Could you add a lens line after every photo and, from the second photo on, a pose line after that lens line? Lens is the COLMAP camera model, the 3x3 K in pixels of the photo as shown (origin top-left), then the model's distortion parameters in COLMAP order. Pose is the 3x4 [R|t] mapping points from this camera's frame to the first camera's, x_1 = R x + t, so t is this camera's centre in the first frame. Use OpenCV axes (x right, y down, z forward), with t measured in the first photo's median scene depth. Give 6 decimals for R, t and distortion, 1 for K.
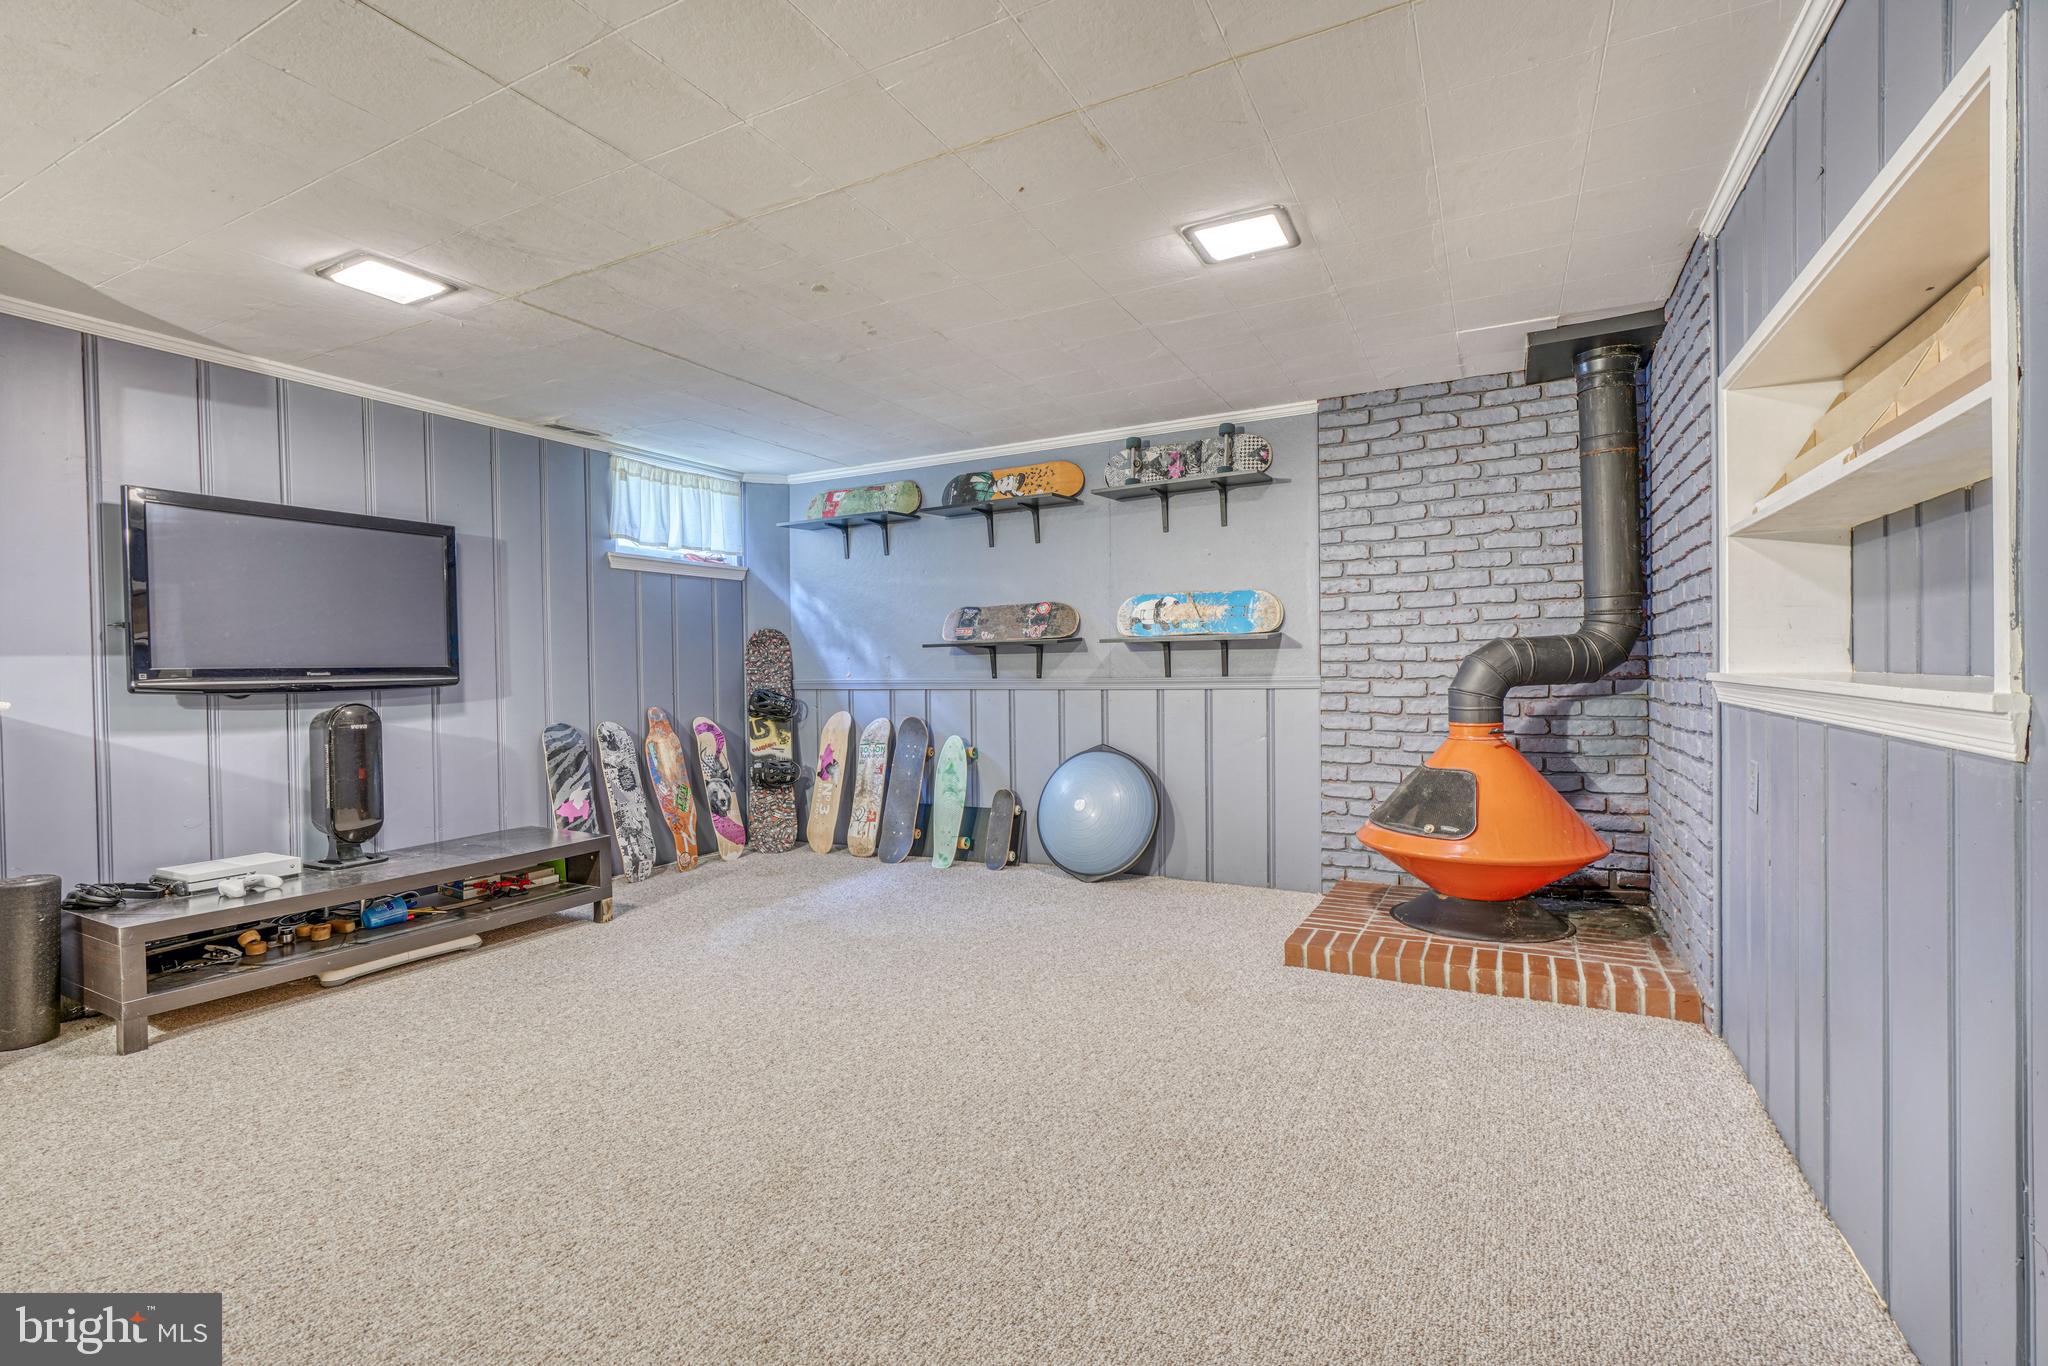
lens RADIAL K [[908.2, 0, 1014.1], [0, 908.2, 681.2], [0, 0, 1]] dist [-0.013836, 0.007943]
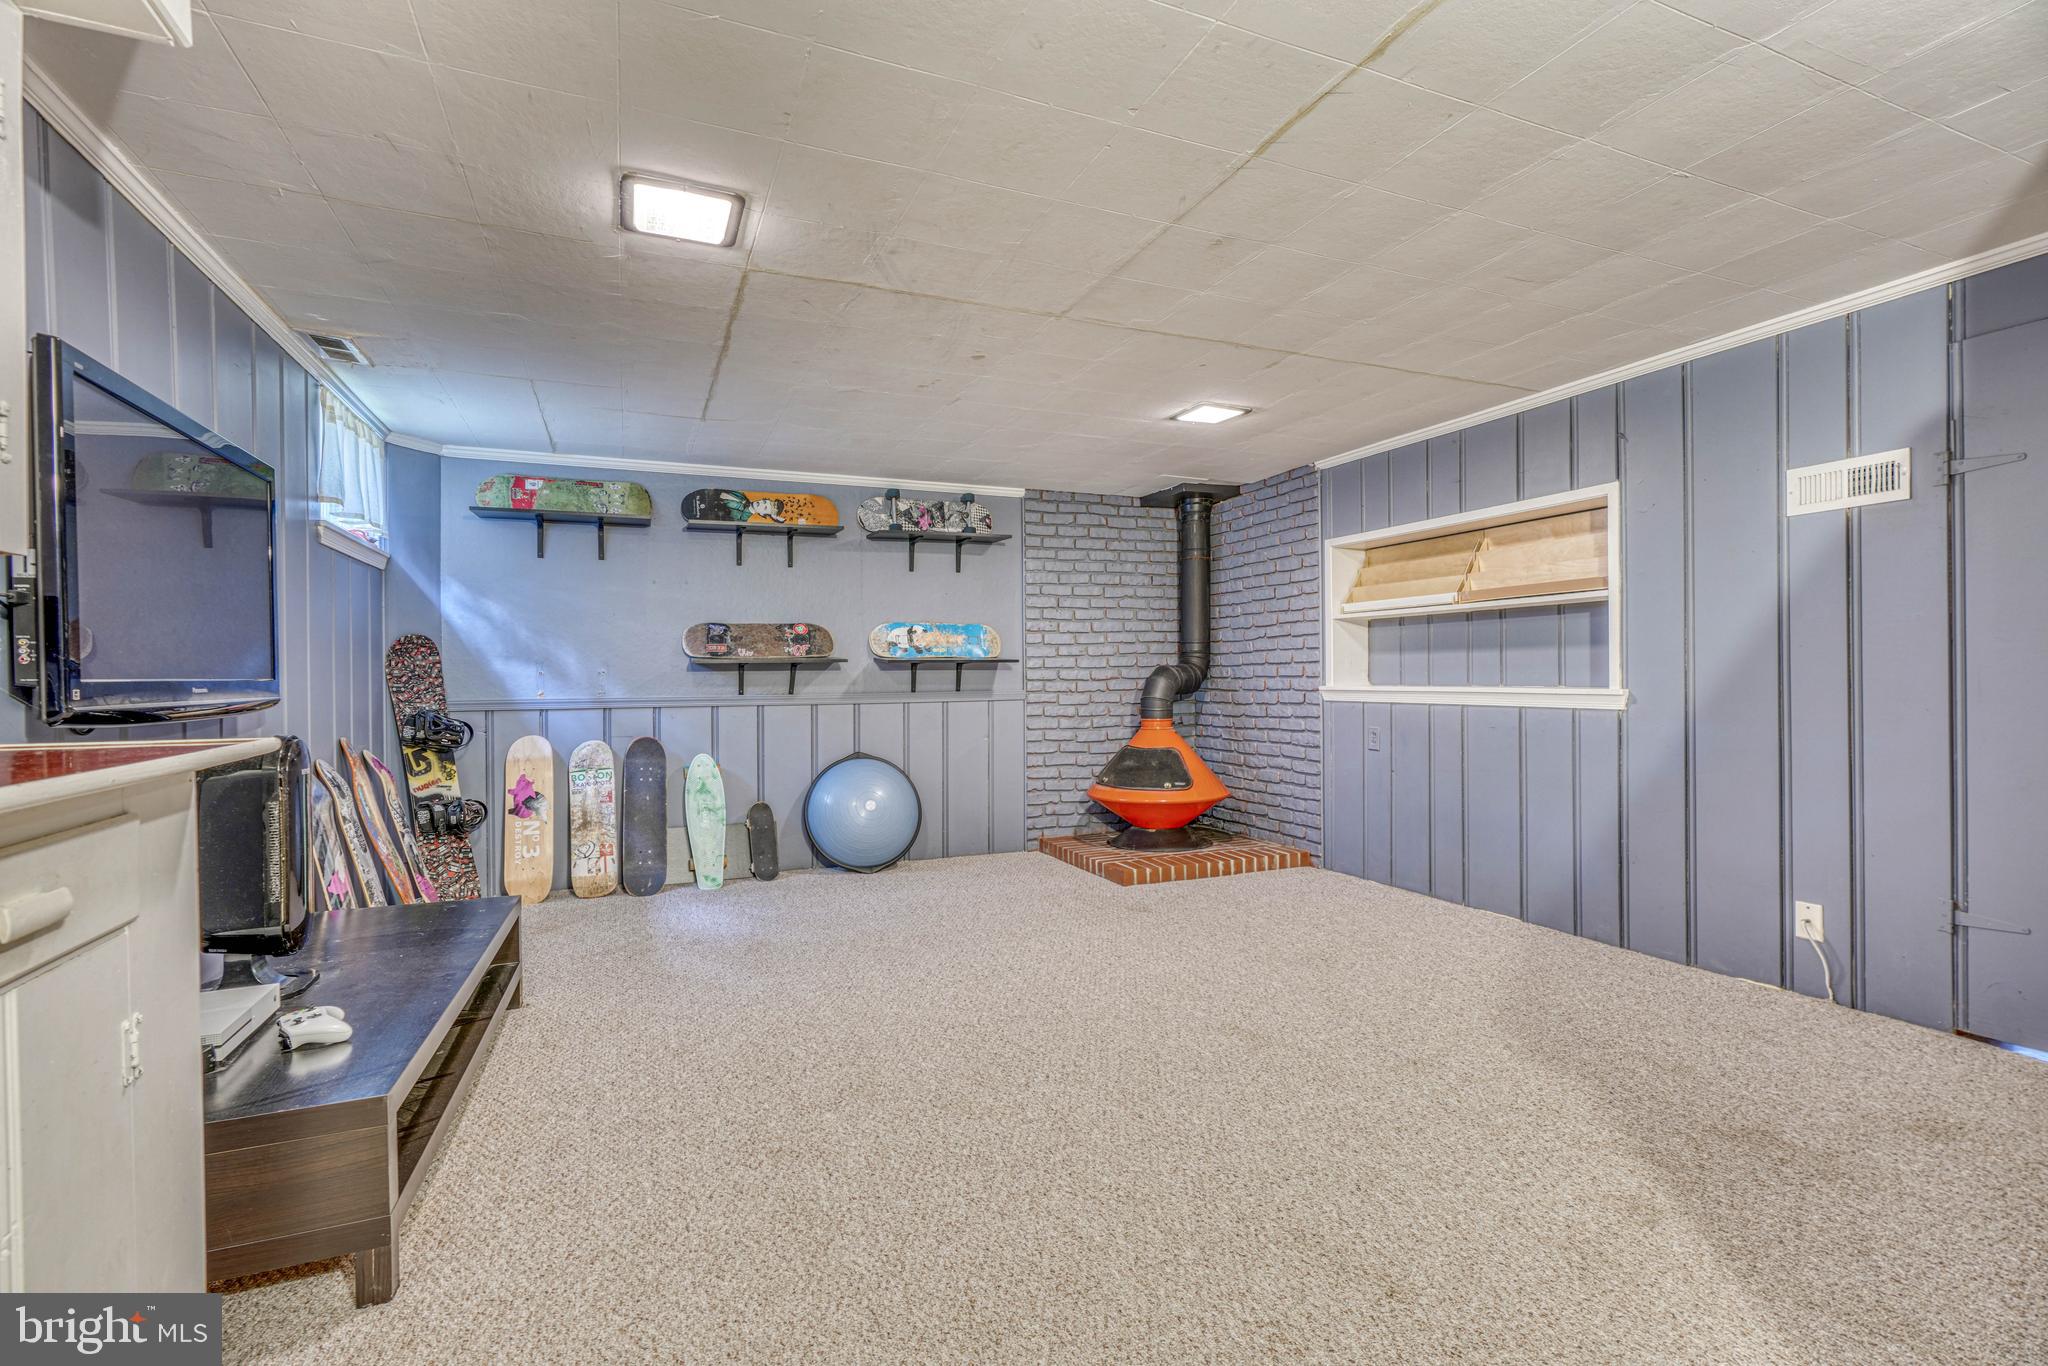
lens RADIAL K [[908.2, 0, 1014.1], [0, 908.2, 681.2], [0, 0, 1]] dist [-0.013836, 0.007943]
pose [[0.638148, 0.004204, 0.769902, -0.670314], [0.012329, 0.999801, -0.015679, 0.001394], [-0.769815, 0.019497, 0.637969, 0.131627]]
